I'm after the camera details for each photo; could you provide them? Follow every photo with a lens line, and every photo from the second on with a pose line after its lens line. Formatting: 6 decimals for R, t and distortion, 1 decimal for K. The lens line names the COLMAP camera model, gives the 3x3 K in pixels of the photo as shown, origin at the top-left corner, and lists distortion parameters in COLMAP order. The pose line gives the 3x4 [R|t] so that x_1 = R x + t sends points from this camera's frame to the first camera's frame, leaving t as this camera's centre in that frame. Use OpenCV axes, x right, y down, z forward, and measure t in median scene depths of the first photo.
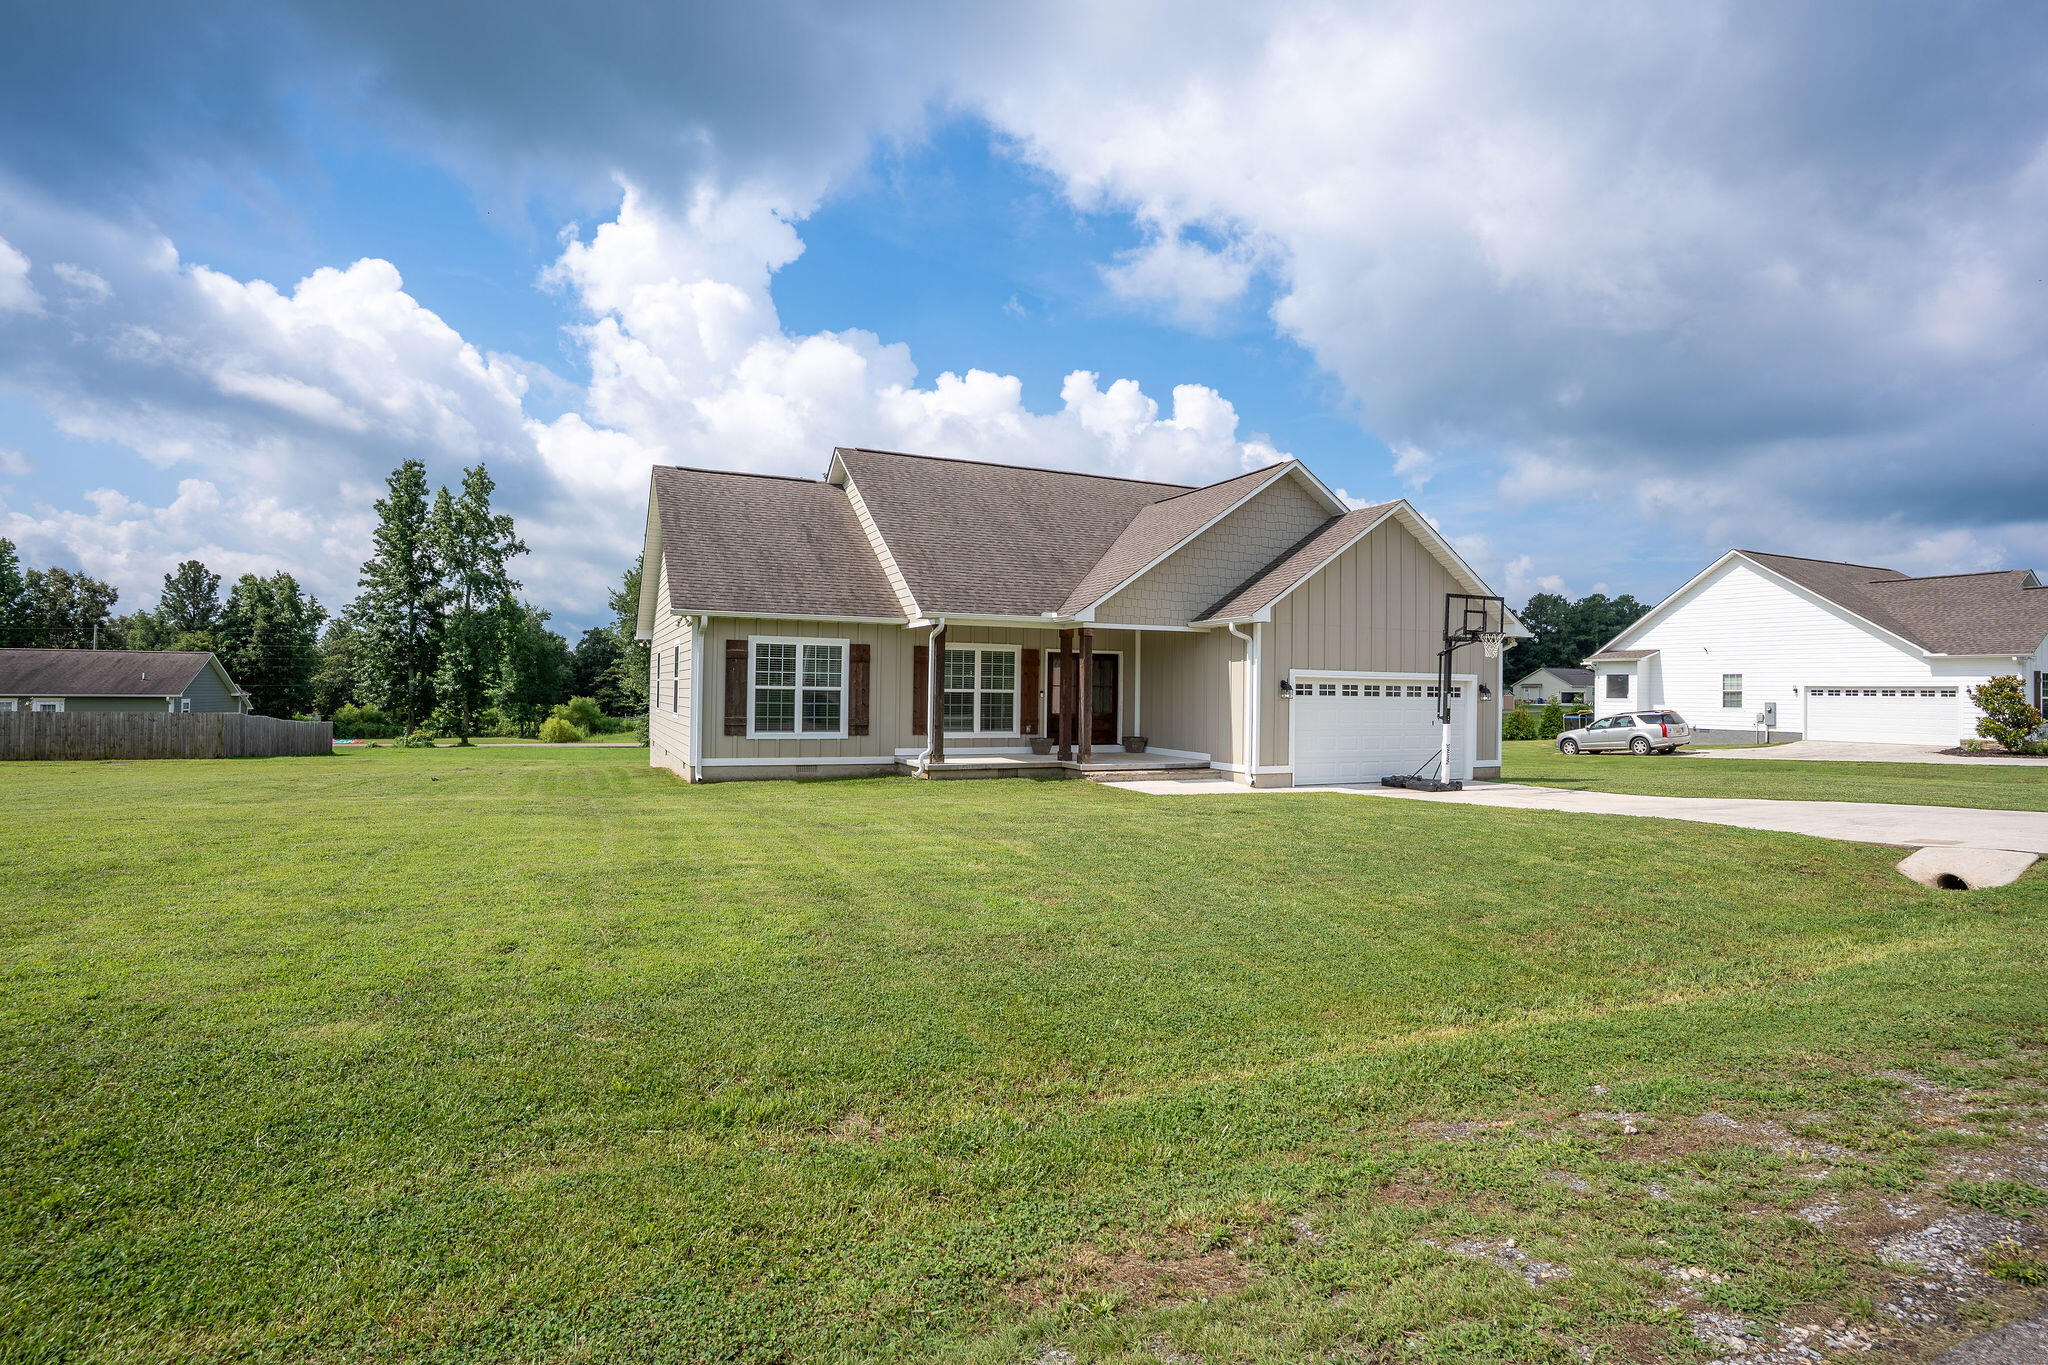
lens RADIAL K [[1031.3, 0, 1015.3], [0, 1031.3, 687.2], [0, 0, 1]] dist [-0.046549, -0.000255]
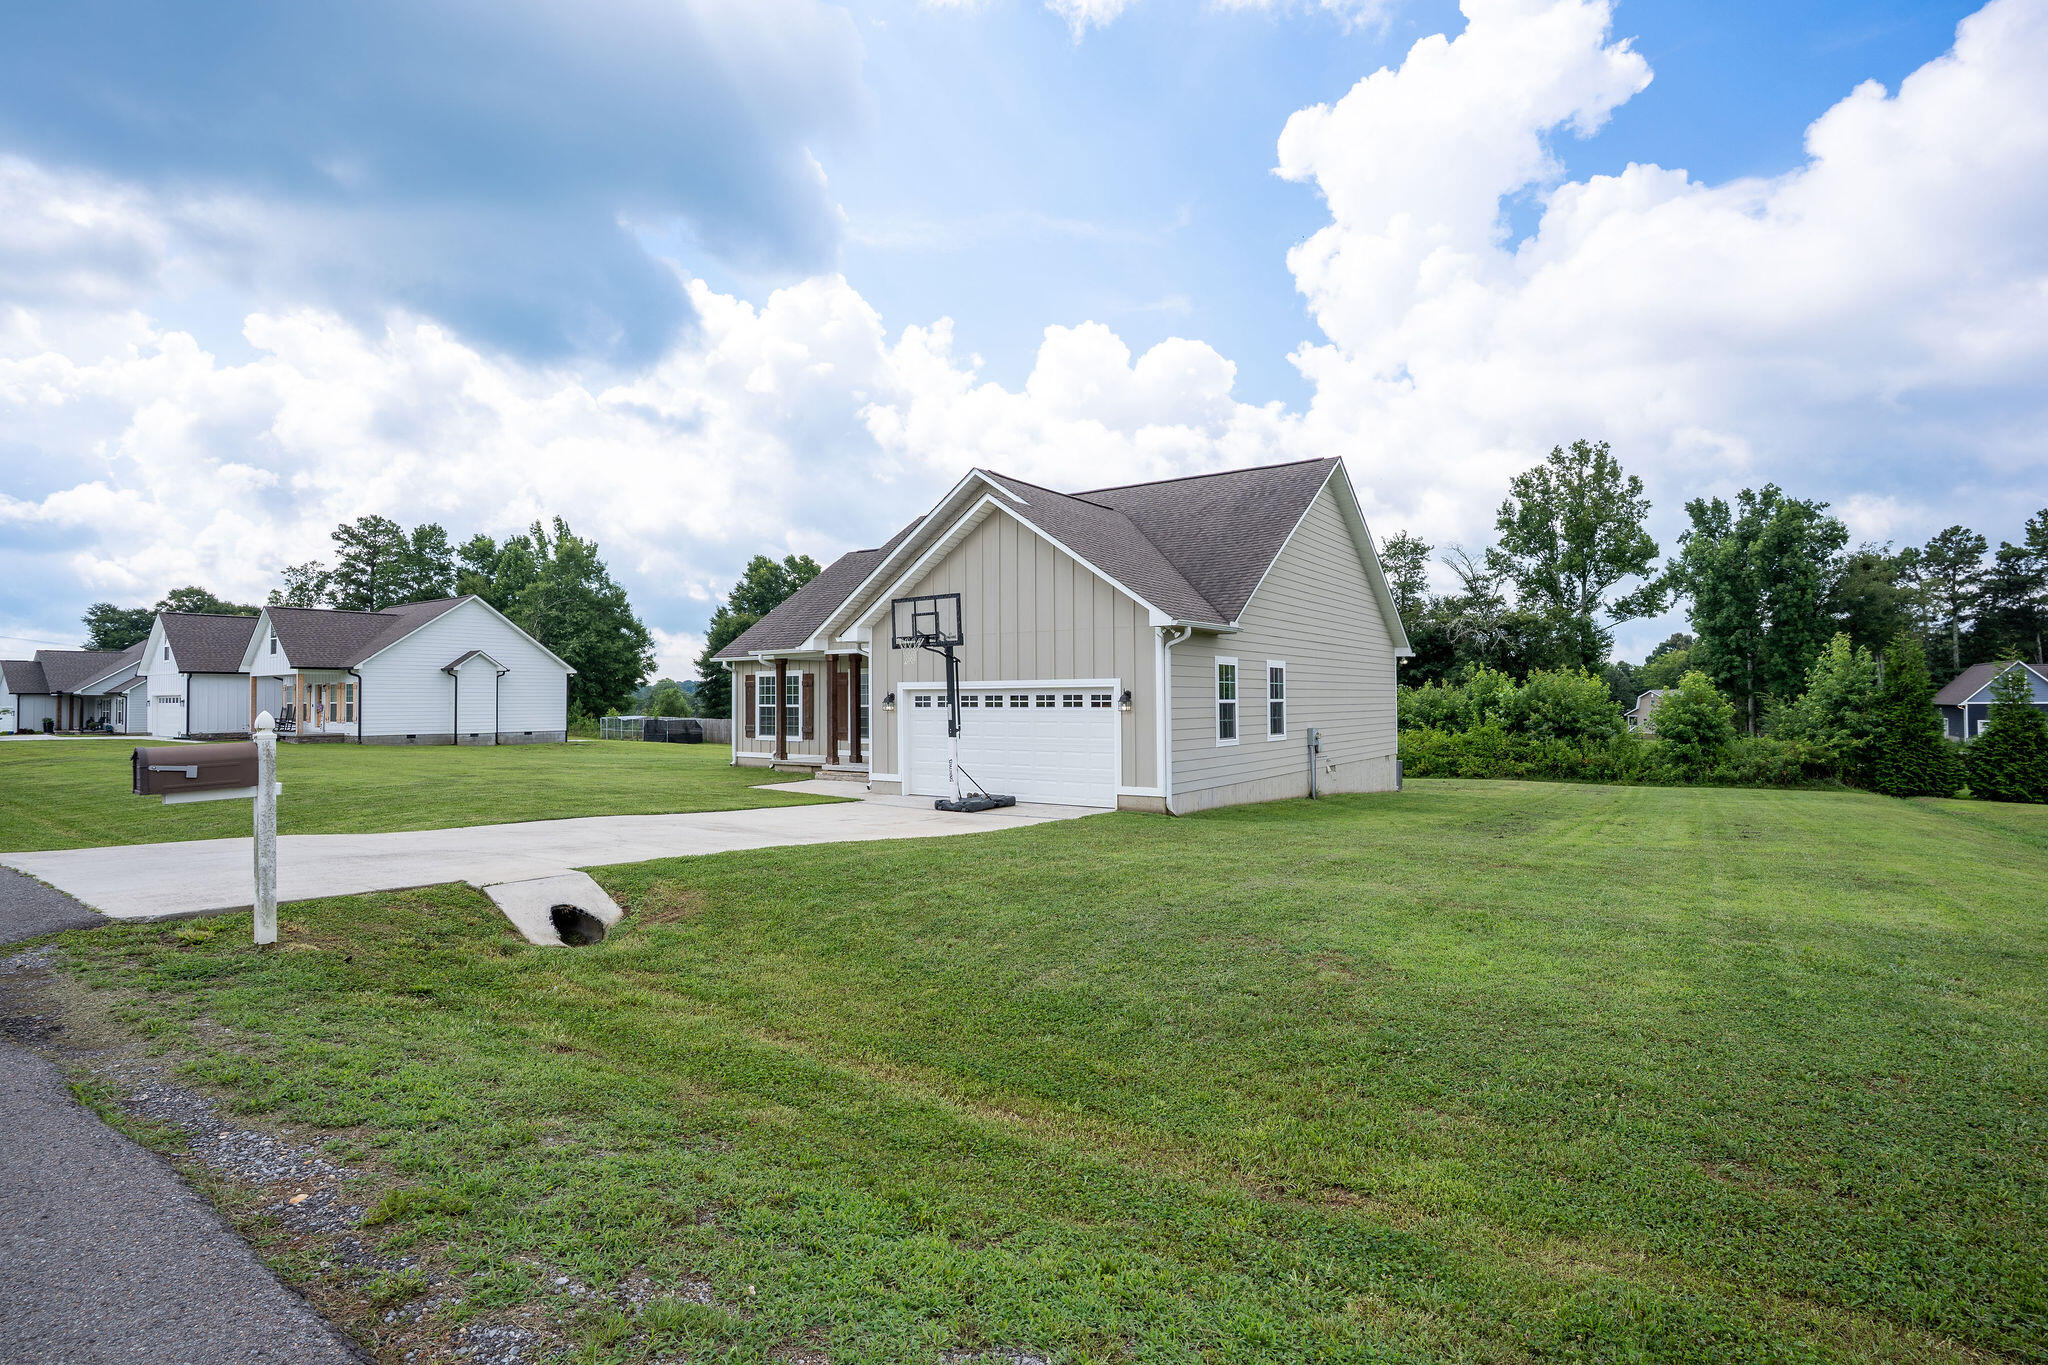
lens RADIAL K [[1005.5, 0, 1017.6], [0, 1005.5, 682.8], [0, 0, 1]] dist [-0.076455, 0.035131]
pose [[0.501291, -0.031661, -0.864699, 1.179440], [0.012801, 0.999492, -0.029176, 0.014176], [0.865184, 0.003557, 0.501442, 0.577787]]
